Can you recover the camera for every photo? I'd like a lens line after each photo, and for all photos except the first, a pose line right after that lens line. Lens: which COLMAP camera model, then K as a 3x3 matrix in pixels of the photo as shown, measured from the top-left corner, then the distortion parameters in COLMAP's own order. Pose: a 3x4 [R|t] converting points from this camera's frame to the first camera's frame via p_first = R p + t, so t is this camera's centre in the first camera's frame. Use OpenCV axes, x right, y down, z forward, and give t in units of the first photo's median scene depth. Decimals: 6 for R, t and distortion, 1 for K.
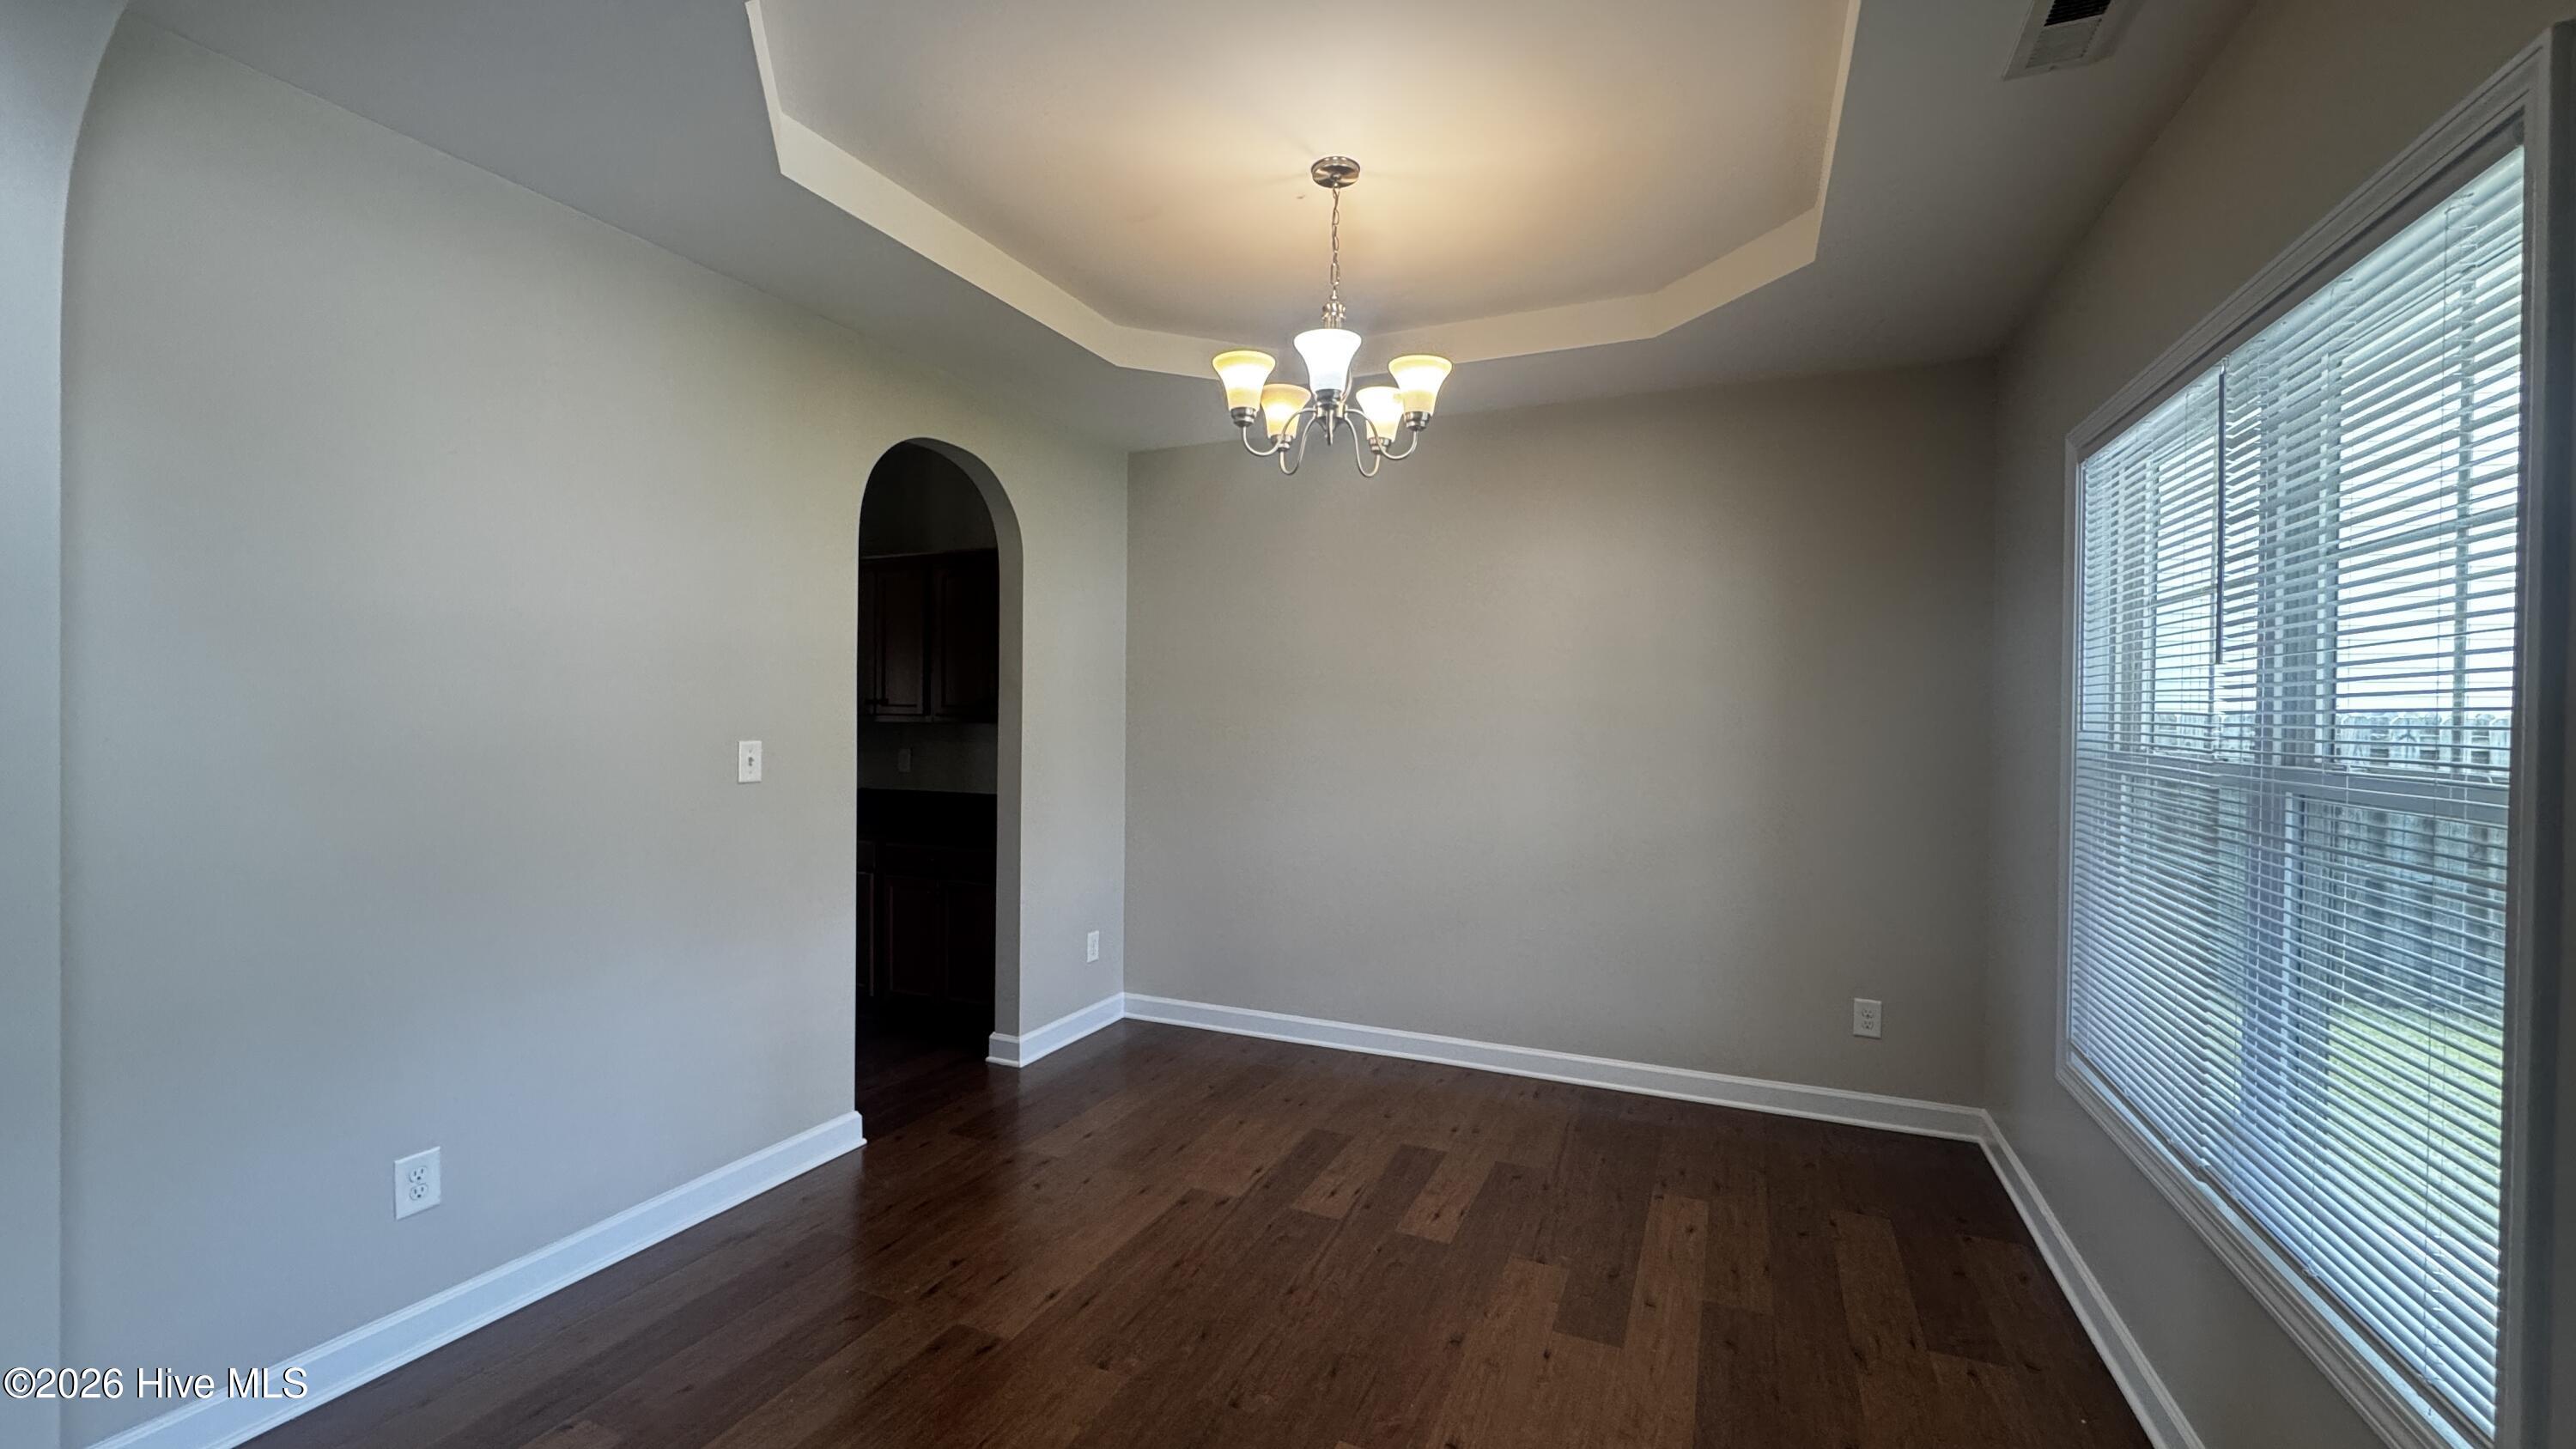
lens RADIAL K [[1020.7, 0, 1292.4], [0, 1020.7, 725.6], [0, 0, 1]] dist [0.000724, -0.000726]
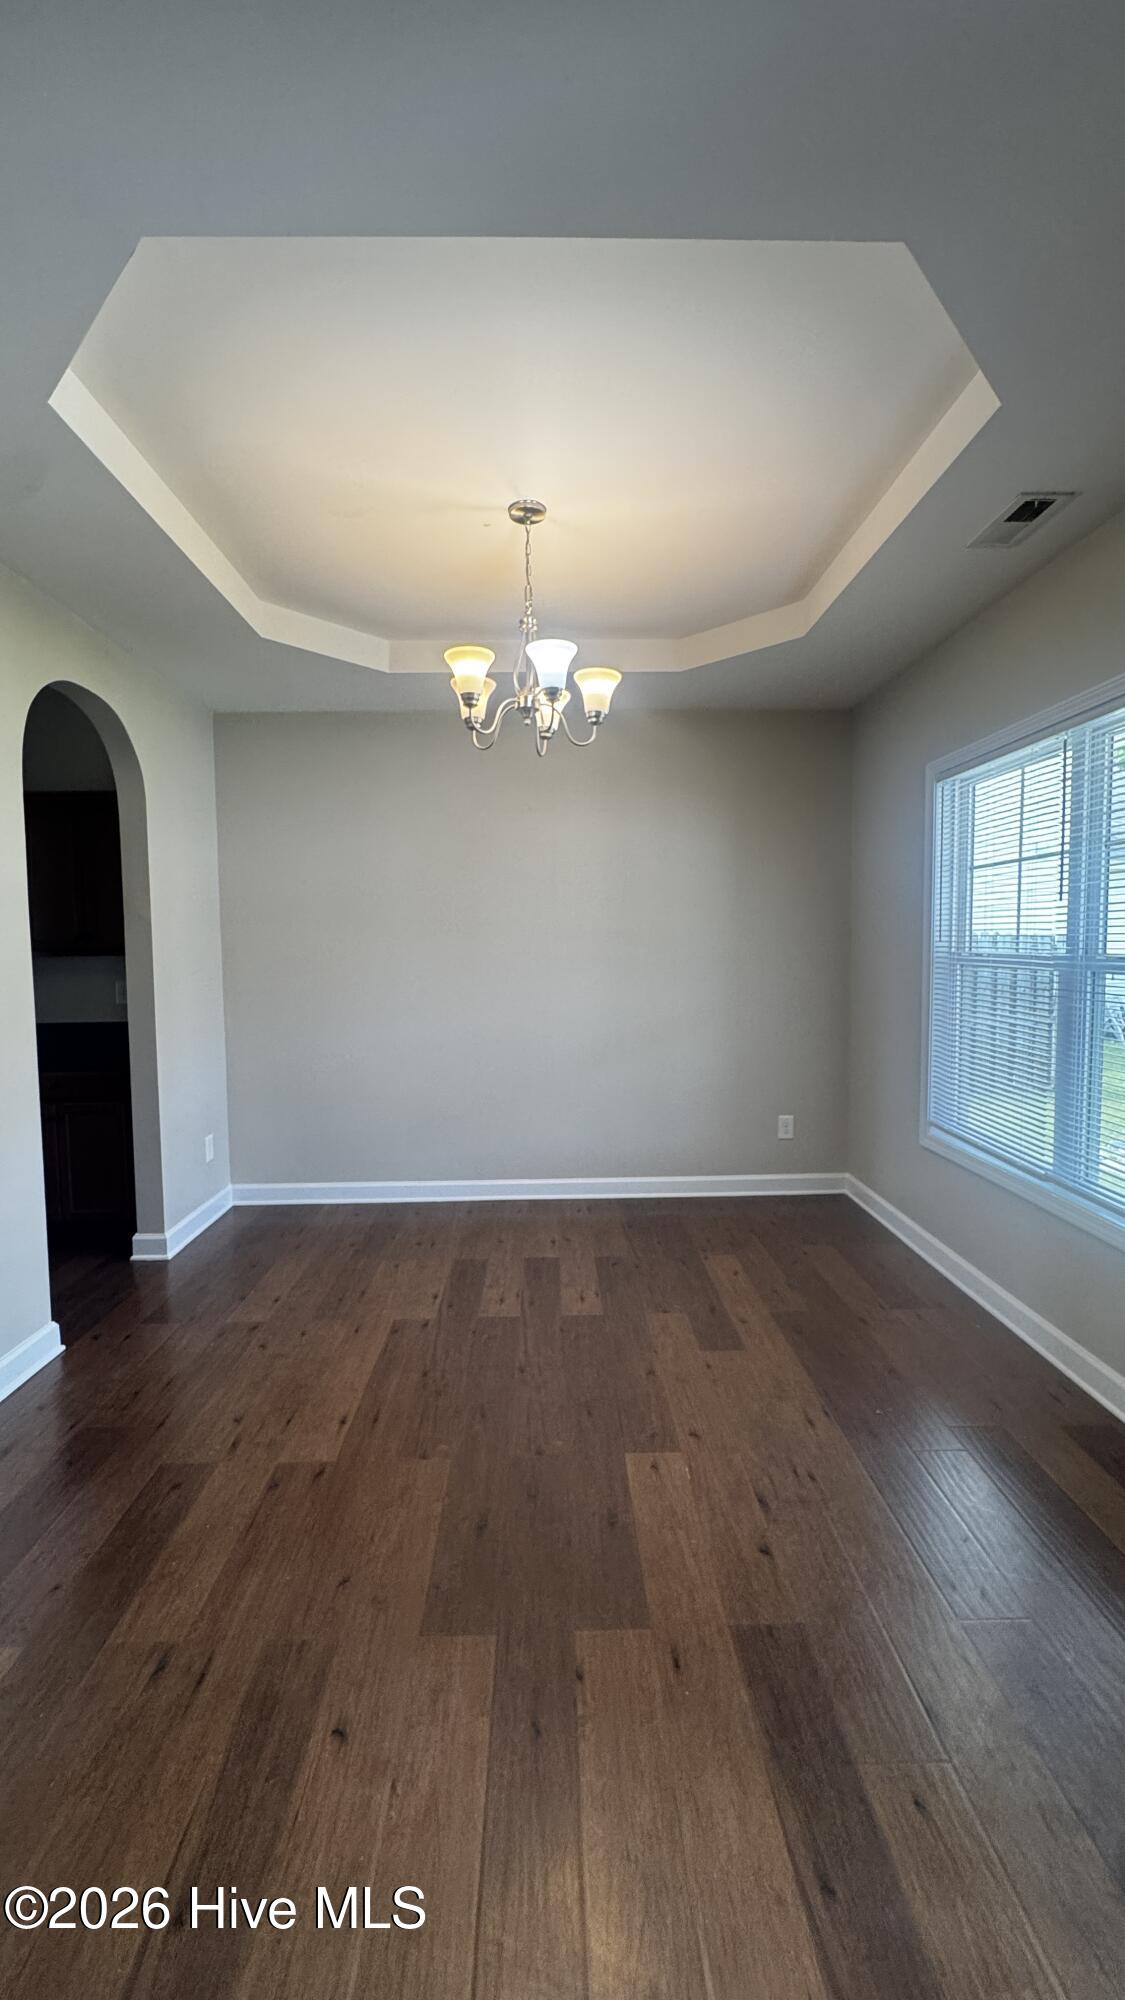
lens RADIAL K [[792.4, 0, 566.3], [0, 792.4, 997.0], [0, 0, 1]] dist [0.000724, -0.000726]
pose [[0.906882, -0.046058, 0.418861, -0.278027], [0.022511, 0.997885, 0.060988, 0.002042], [-0.420784, -0.045880, 0.906000, 0.043198]]
